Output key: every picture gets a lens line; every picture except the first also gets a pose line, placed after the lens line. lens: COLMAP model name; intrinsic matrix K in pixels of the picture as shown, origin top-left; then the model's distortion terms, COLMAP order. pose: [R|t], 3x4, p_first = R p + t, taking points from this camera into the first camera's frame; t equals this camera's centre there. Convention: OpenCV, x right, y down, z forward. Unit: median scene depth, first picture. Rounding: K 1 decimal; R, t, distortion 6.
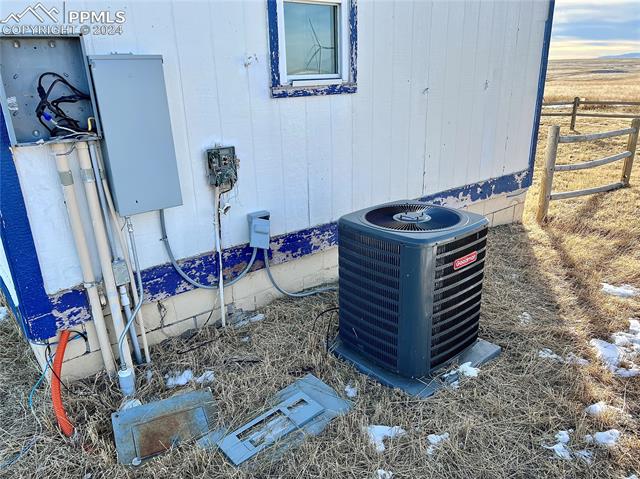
lens RADIAL K [[473.5, 0, 318.1], [0, 473.5, 240.2], [0, 0, 1]] dist [0.026597, -0.014749]
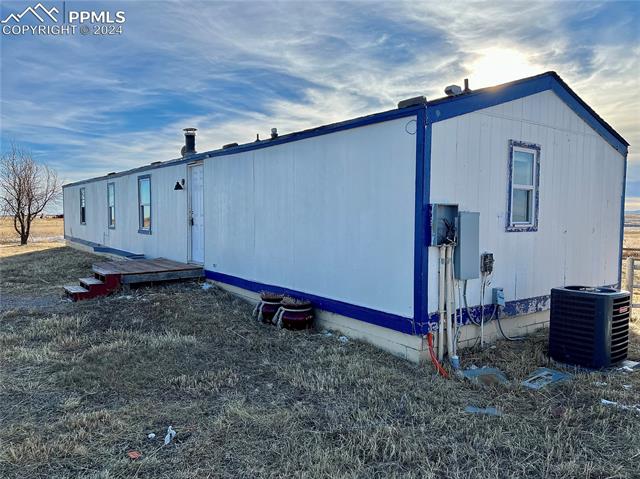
lens RADIAL K [[473.5, 0, 320.7], [0, 473.5, 236.0], [0, 0, 1]] dist [0.026597, -0.014749]
pose [[0.997905, 0.040765, -0.050228, -0.790711], [-0.053478, 0.956742, -0.285982, 0.346022], [0.036398, 0.288069, 0.956918, -0.985906]]
